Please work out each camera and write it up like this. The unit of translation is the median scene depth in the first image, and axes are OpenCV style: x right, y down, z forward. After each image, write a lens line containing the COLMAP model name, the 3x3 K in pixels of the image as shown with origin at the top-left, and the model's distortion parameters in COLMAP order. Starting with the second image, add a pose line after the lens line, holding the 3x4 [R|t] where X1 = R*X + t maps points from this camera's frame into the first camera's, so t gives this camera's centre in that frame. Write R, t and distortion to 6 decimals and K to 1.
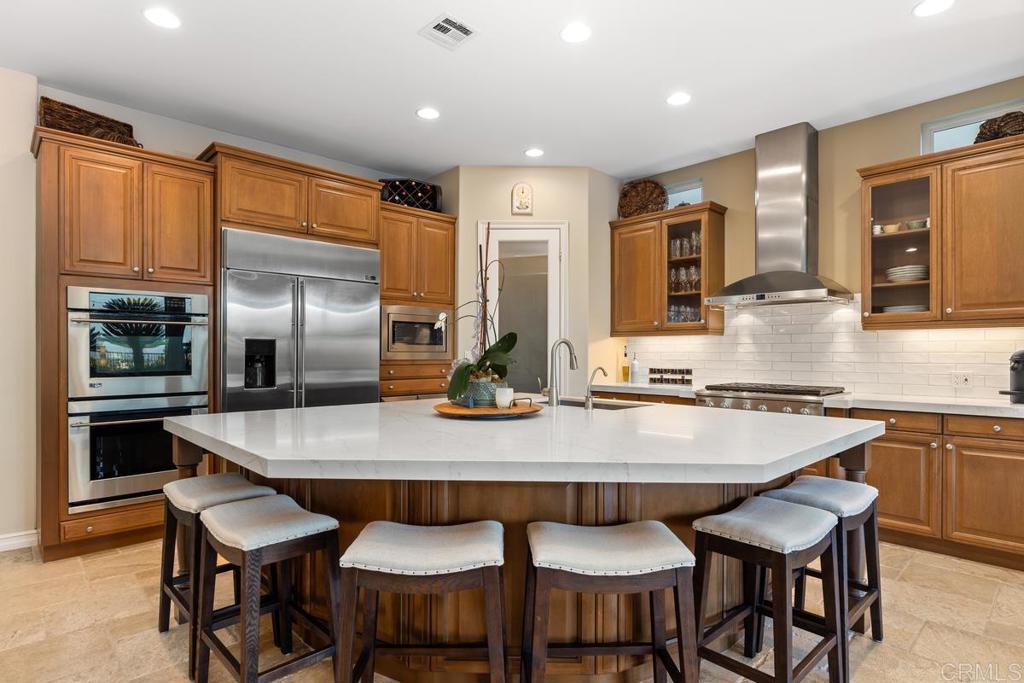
lens RADIAL K [[565.8, 0, 515.6], [0, 565.8, 343.6], [0, 0, 1]] dist [0.001972, -0.001239]
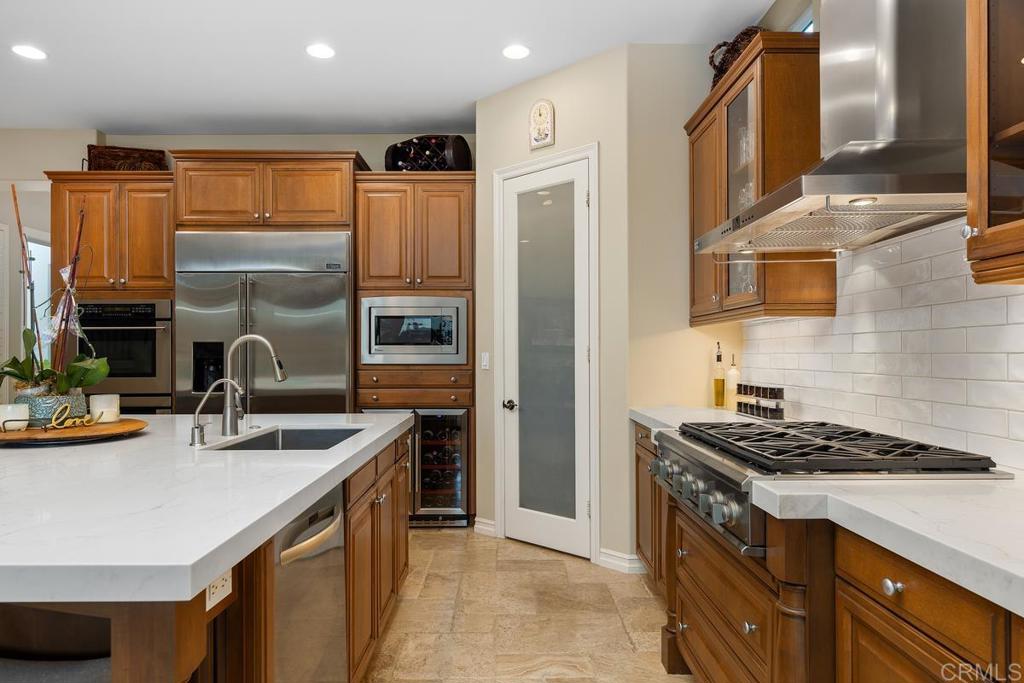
lens RADIAL K [[619.8, 0, 513.2], [0, 619.8, 351.5], [0, 0, 1]] dist [-0.019311, -0.000041]
pose [[0.724992, -0.005764, -0.688734, 0.540747], [0.012756, 0.999906, 0.005059, 0.008674], [0.688640, -0.012453, 0.724997, 0.488828]]
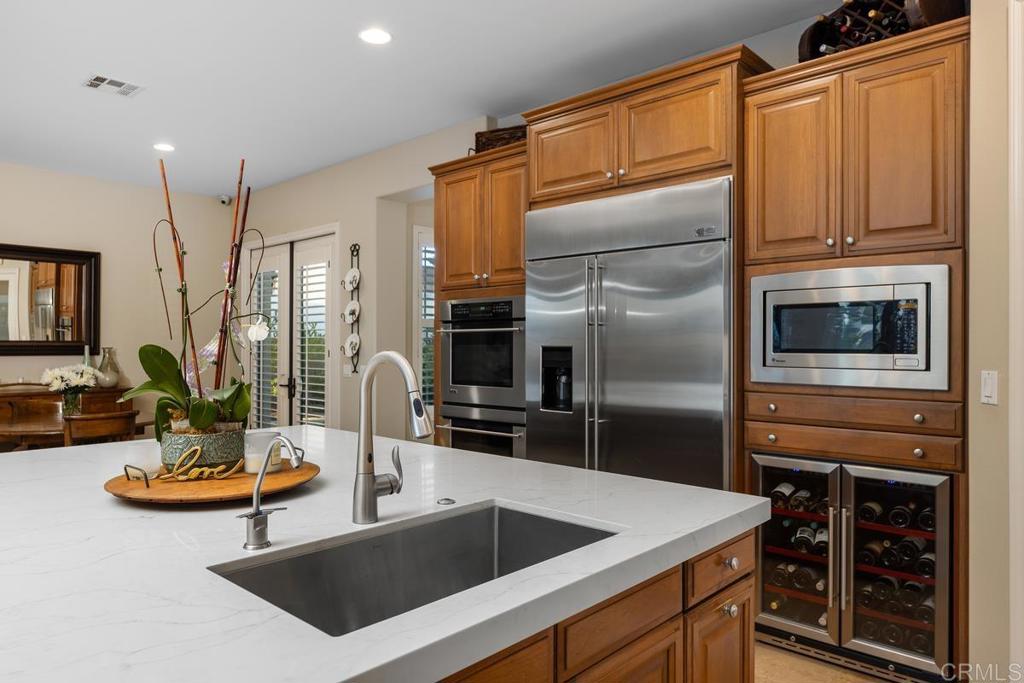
lens RADIAL K [[659.6, 0, 512.9], [0, 659.6, 344.7], [0, 0, 1]] dist [0.008350, -0.008516]
pose [[0.047782, -0.003768, -0.998851, 0.358019], [0.011393, 0.999930, -0.003227, -0.006149], [0.998793, -0.011226, 0.047822, 0.739708]]
